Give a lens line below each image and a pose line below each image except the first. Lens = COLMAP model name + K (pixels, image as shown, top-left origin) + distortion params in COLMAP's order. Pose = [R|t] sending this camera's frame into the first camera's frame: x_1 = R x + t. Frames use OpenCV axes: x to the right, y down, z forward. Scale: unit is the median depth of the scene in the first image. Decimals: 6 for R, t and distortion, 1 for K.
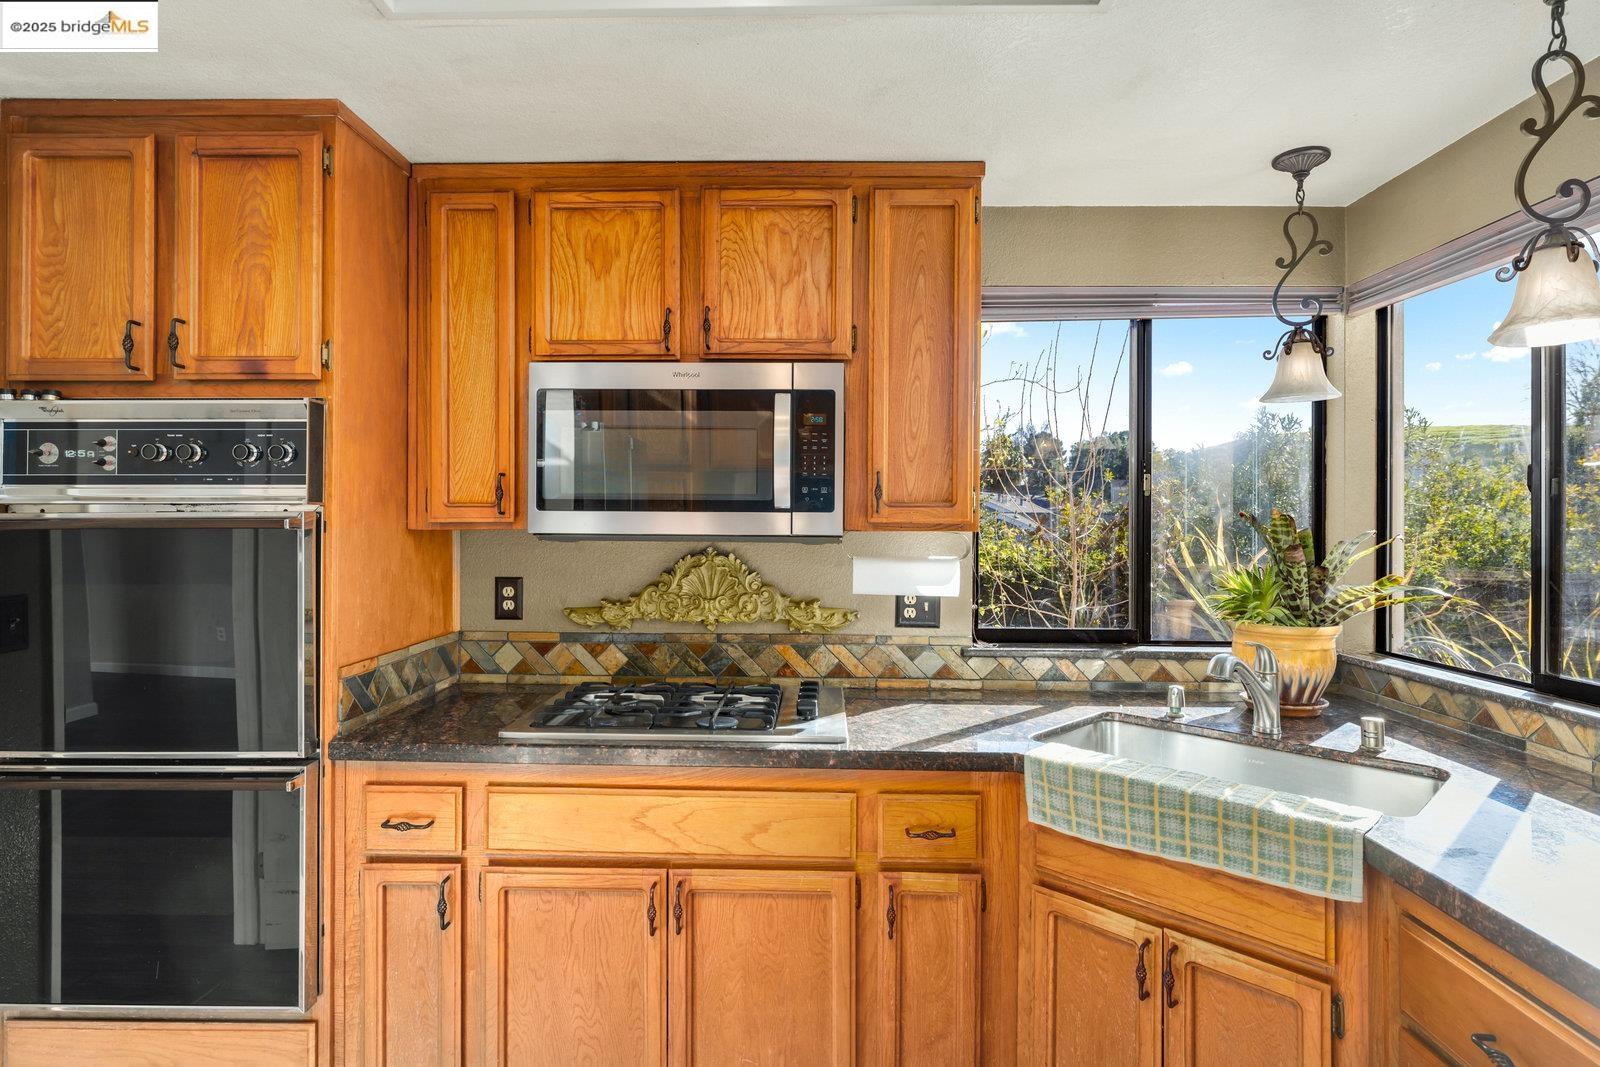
lens RADIAL K [[841.3, 0, 791.3], [0, 841.3, 514.5], [0, 0, 1]] dist [-0.001495, 0.001352]
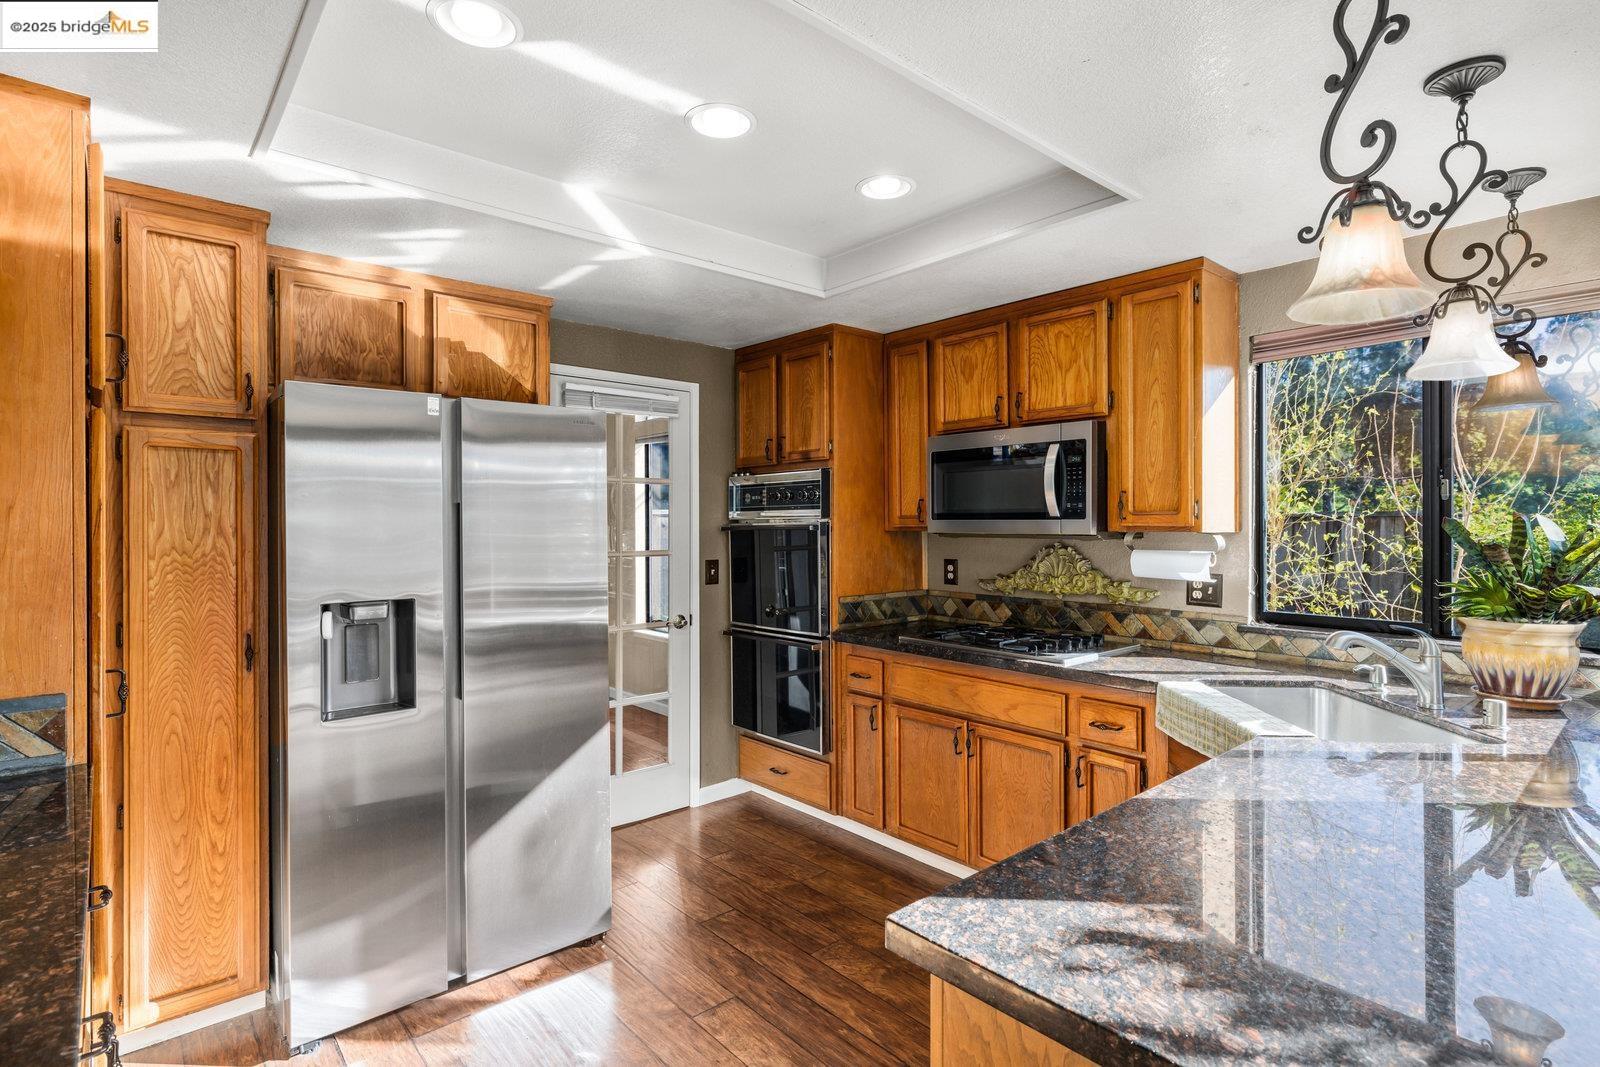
lens RADIAL K [[766.1, 0, 798.8], [0, 766.1, 529.7], [0, 0, 1]] dist [0.005227, 0.000382]
pose [[0.680839, -0.000262, -0.732433, 0.677755], [0.010790, 0.999895, 0.009673, -0.002938], [0.732354, -0.014489, 0.680770, -0.306512]]
